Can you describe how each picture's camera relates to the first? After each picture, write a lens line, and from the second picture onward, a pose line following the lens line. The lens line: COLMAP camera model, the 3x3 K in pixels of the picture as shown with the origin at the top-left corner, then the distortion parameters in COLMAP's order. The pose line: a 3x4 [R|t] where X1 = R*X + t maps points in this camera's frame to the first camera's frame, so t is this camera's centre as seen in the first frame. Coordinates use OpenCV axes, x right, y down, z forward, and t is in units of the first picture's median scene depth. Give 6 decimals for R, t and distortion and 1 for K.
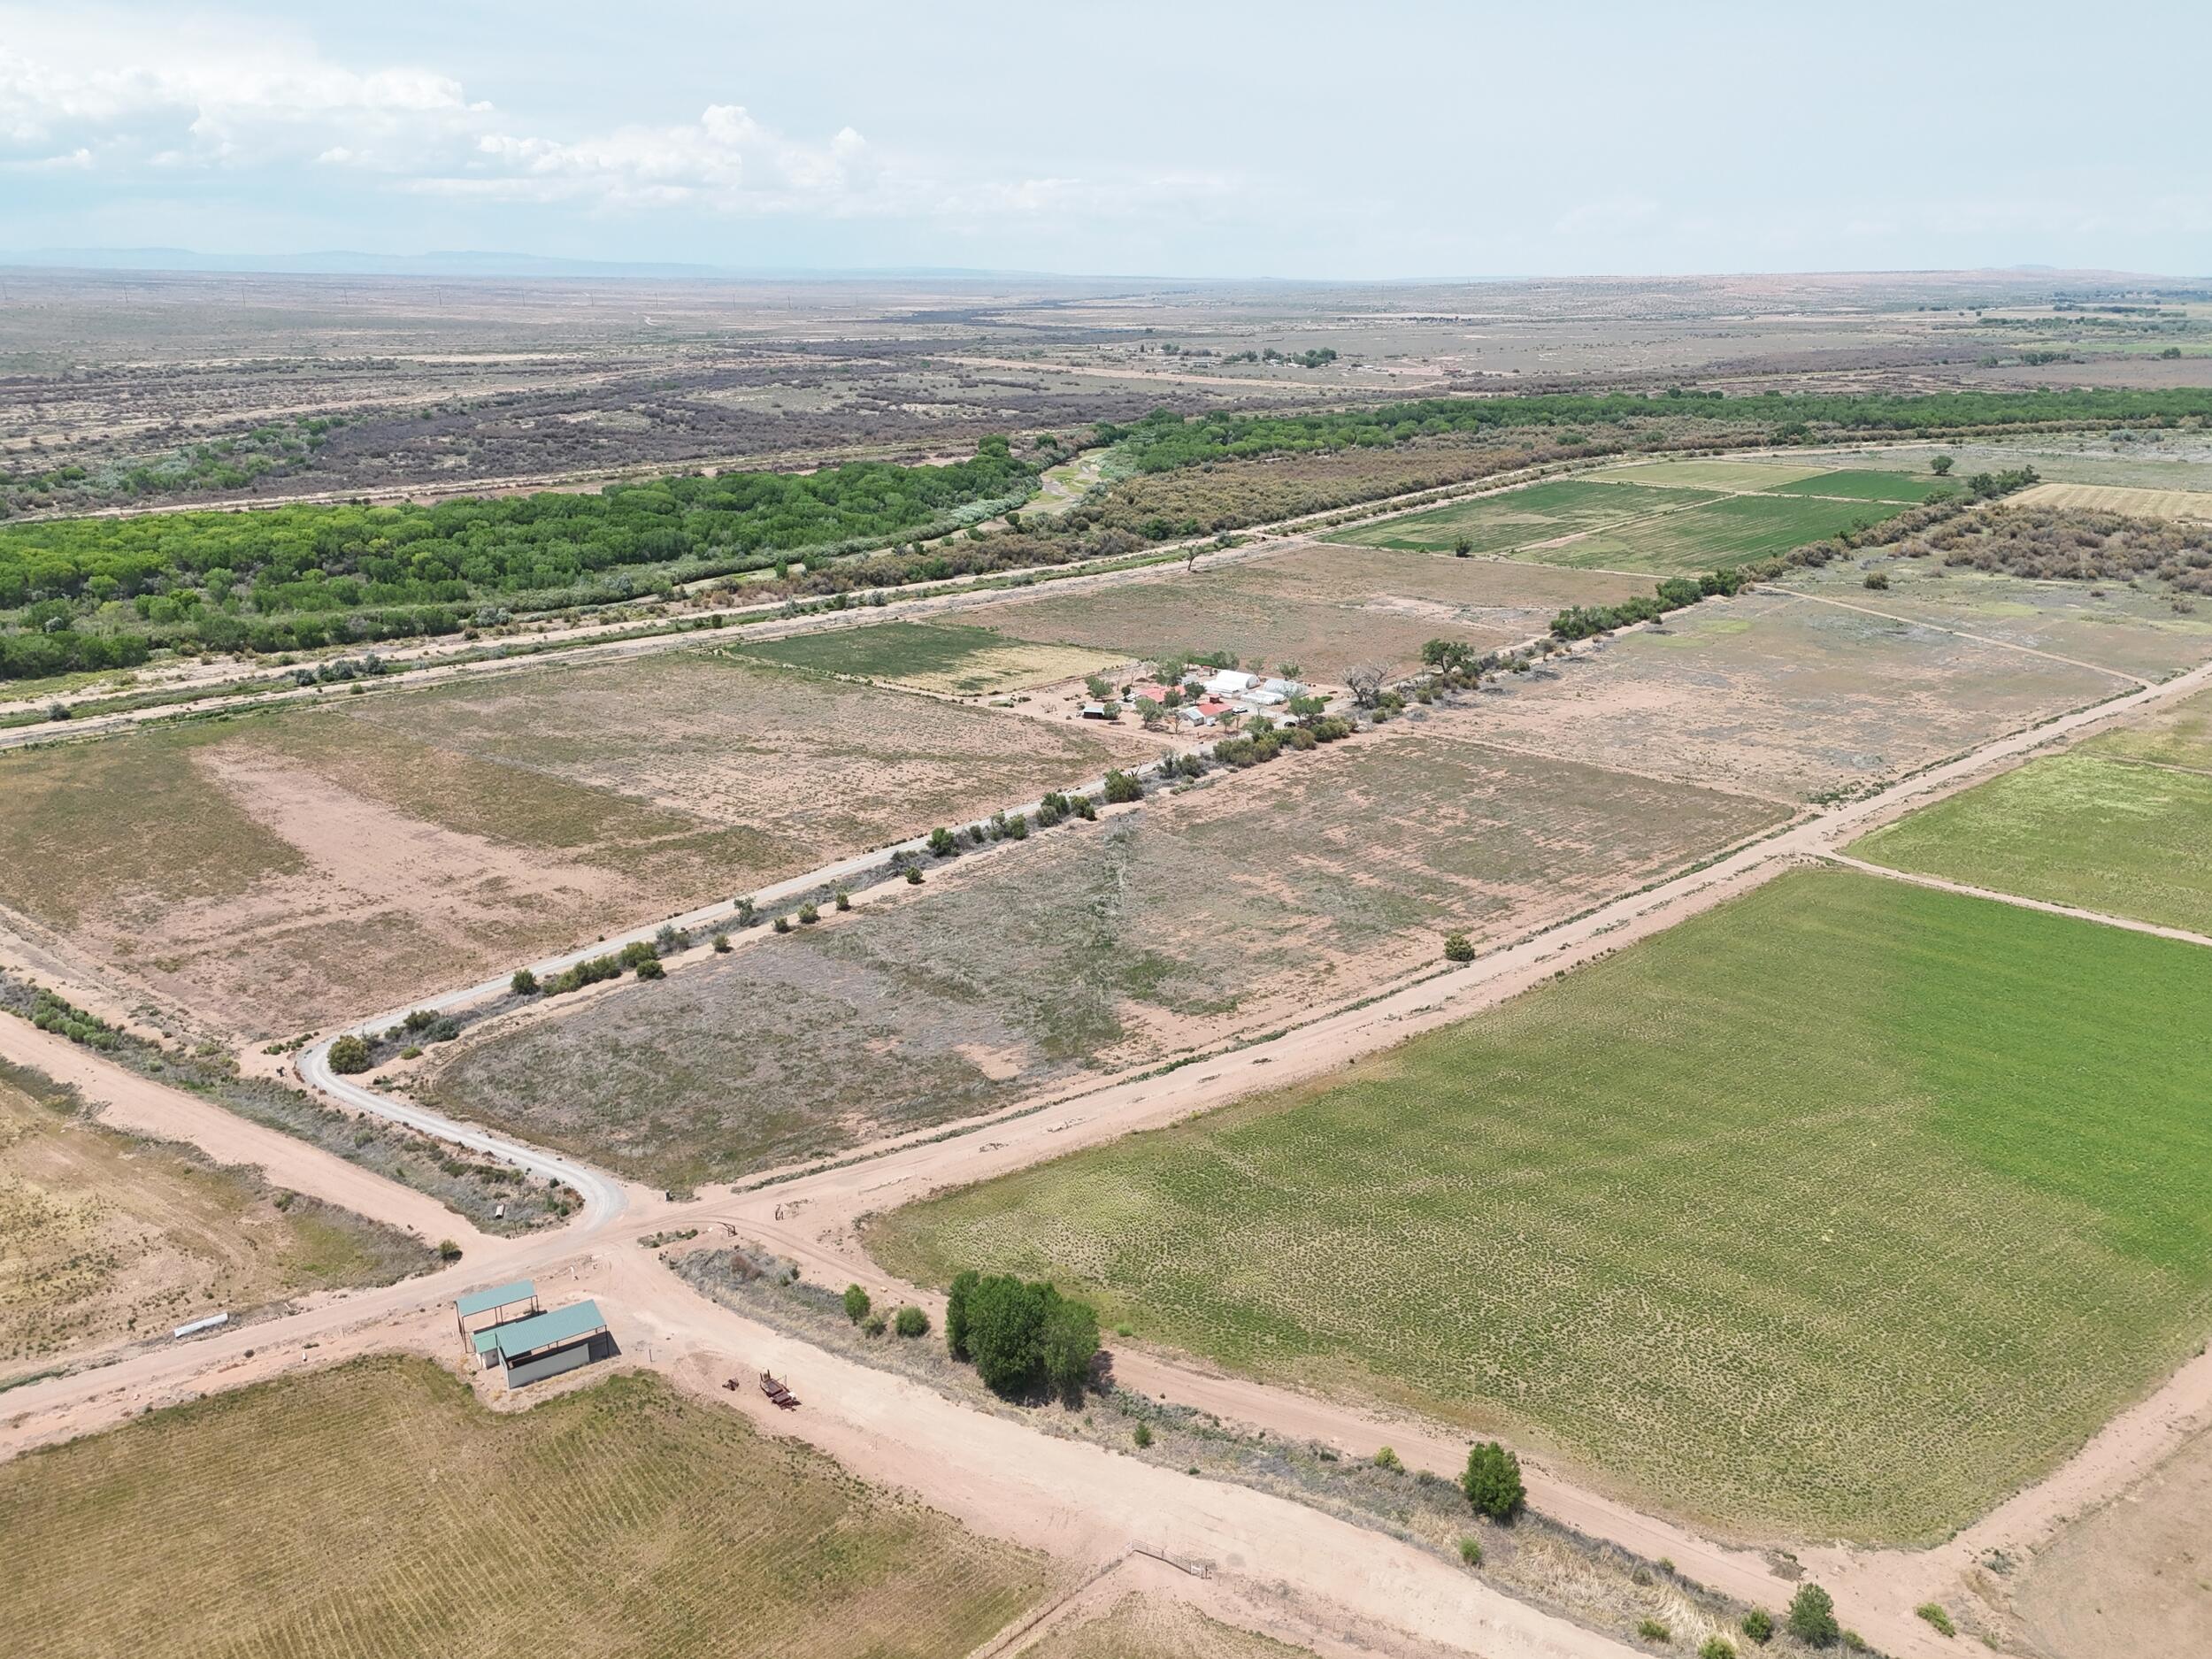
lens RADIAL K [[1628.7, 0, 1106.0], [0, 1628.7, 829.5], [0, 0, 1]] dist [0.075574, -0.072892]
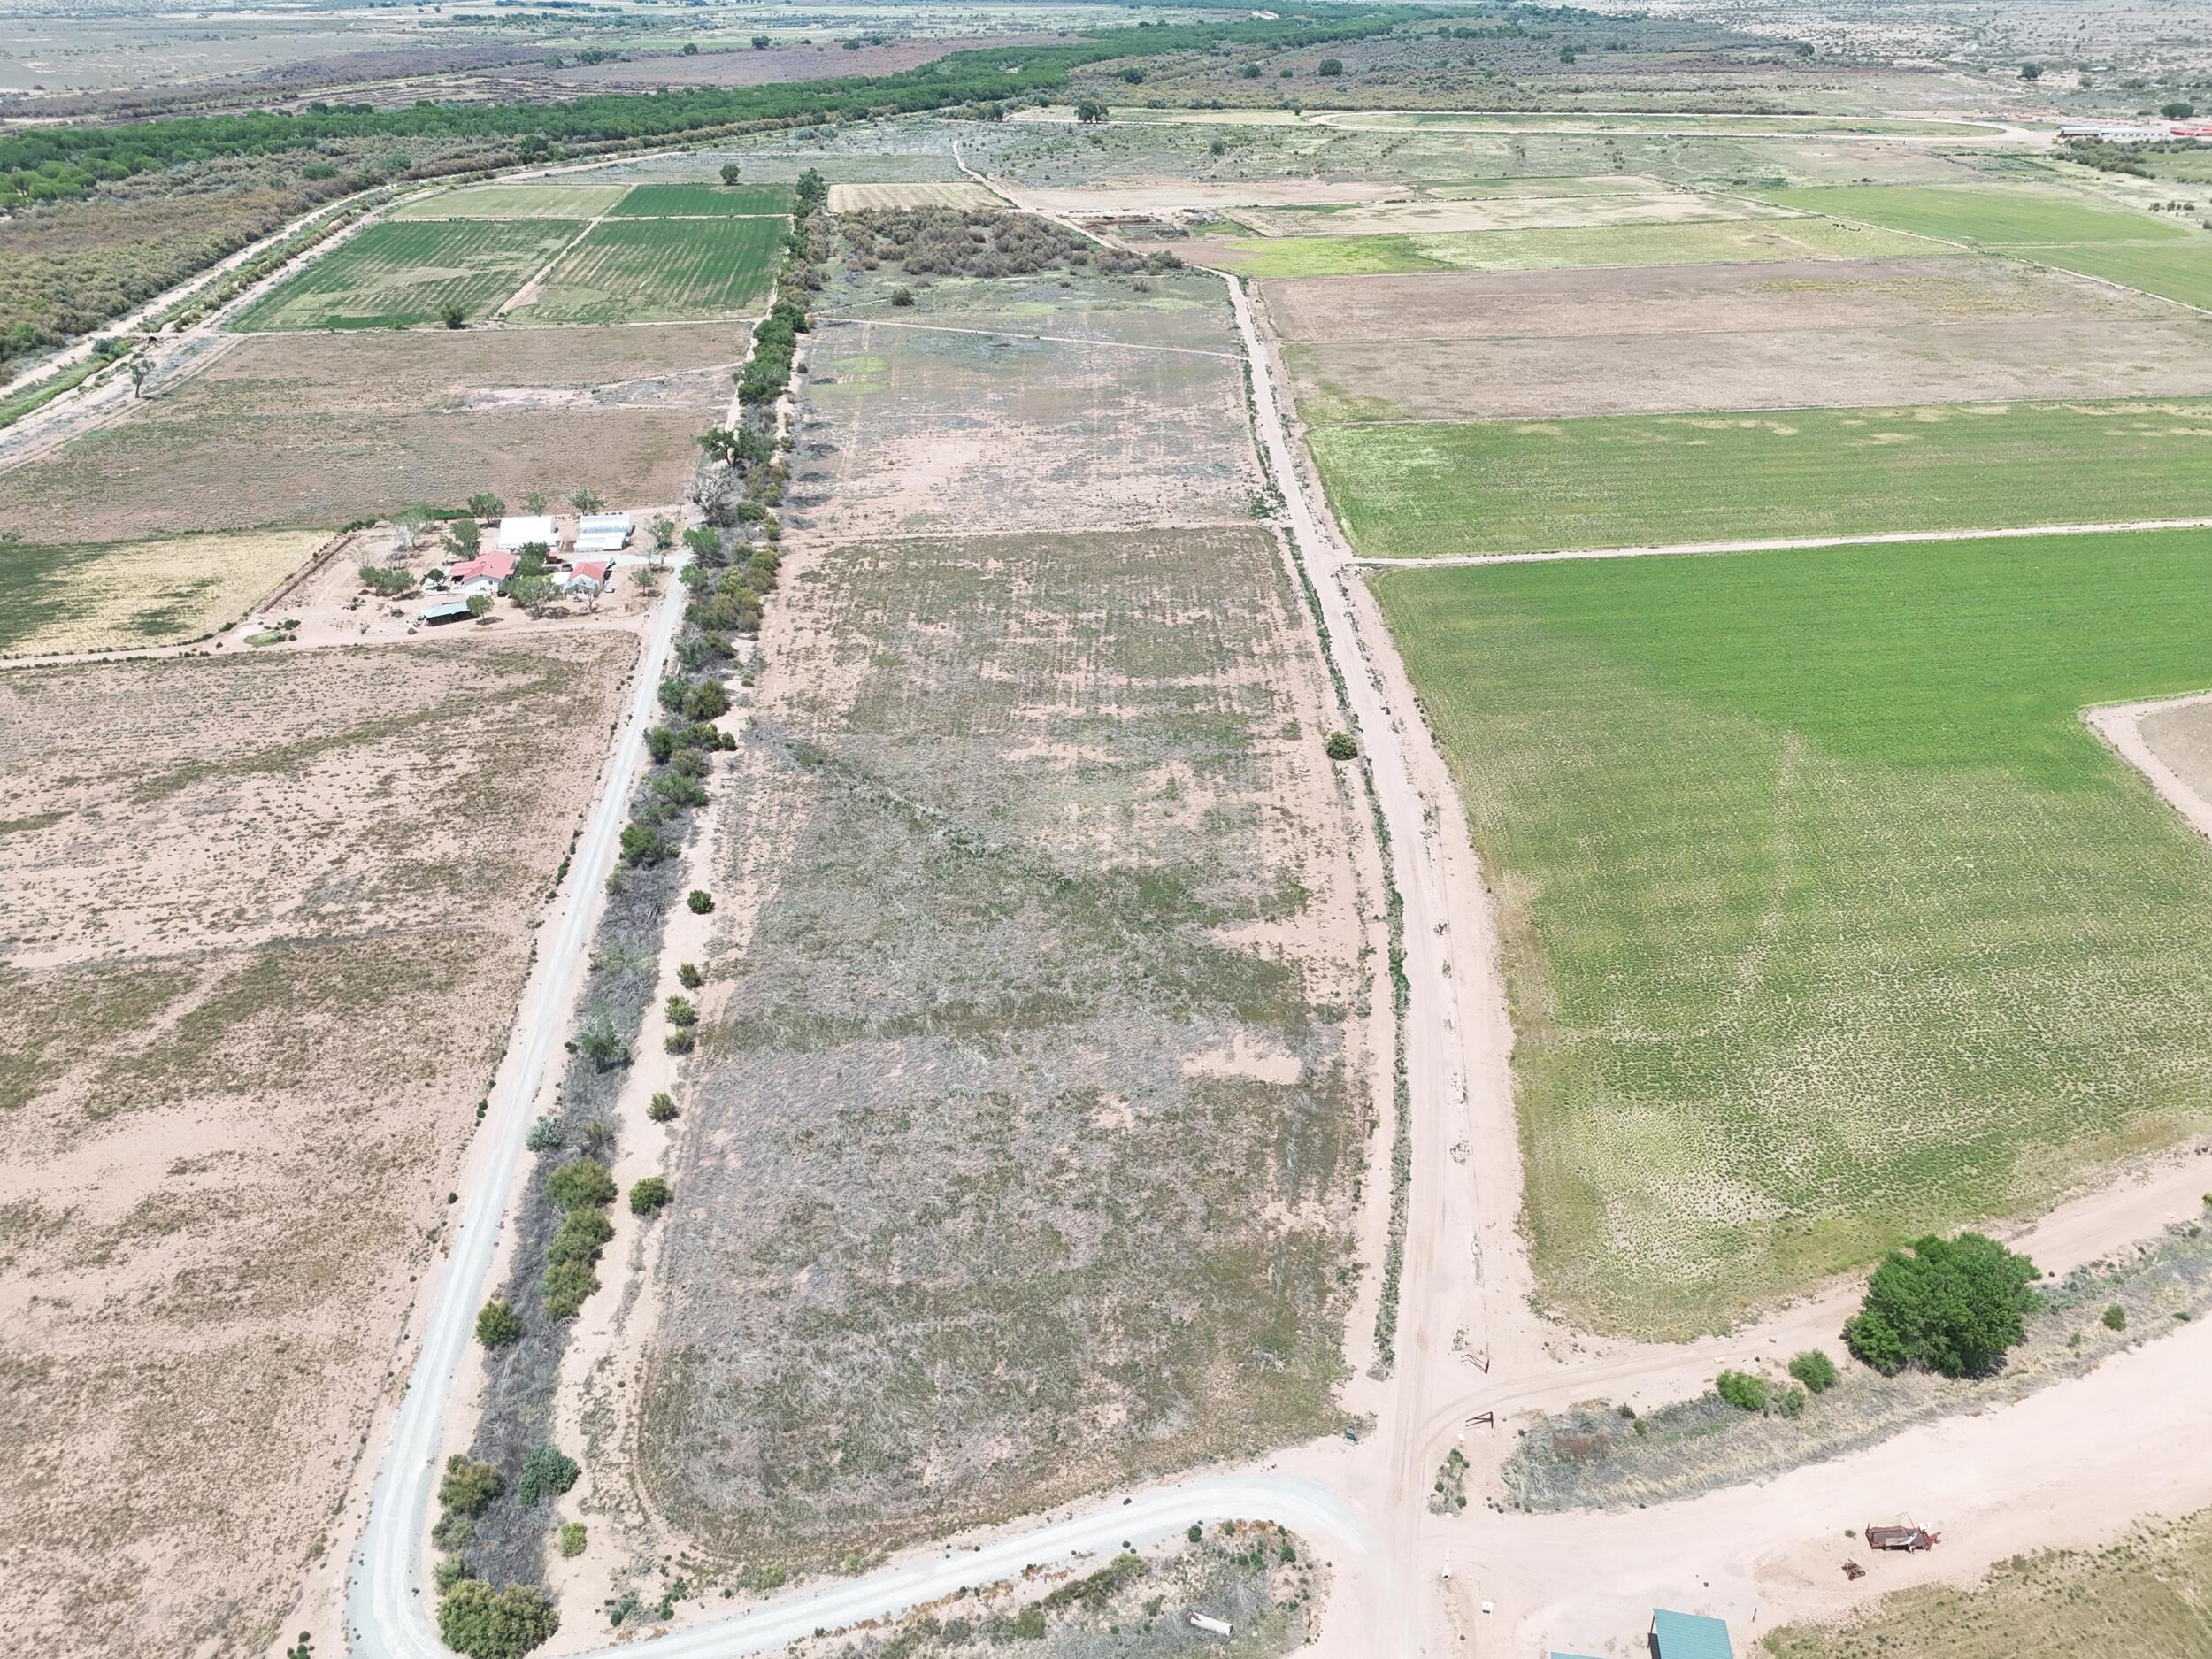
lens RADIAL K [[1628.7, 0, 1106.0], [0, 1628.7, 829.5], [0, 0, 1]] dist [0.075574, -0.072892]
pose [[0.657530, -0.347212, 0.668653, -0.391904], [0.238713, 0.937766, 0.252213, -0.114225], [-0.714612, -0.006222, 0.699494, 0.340547]]
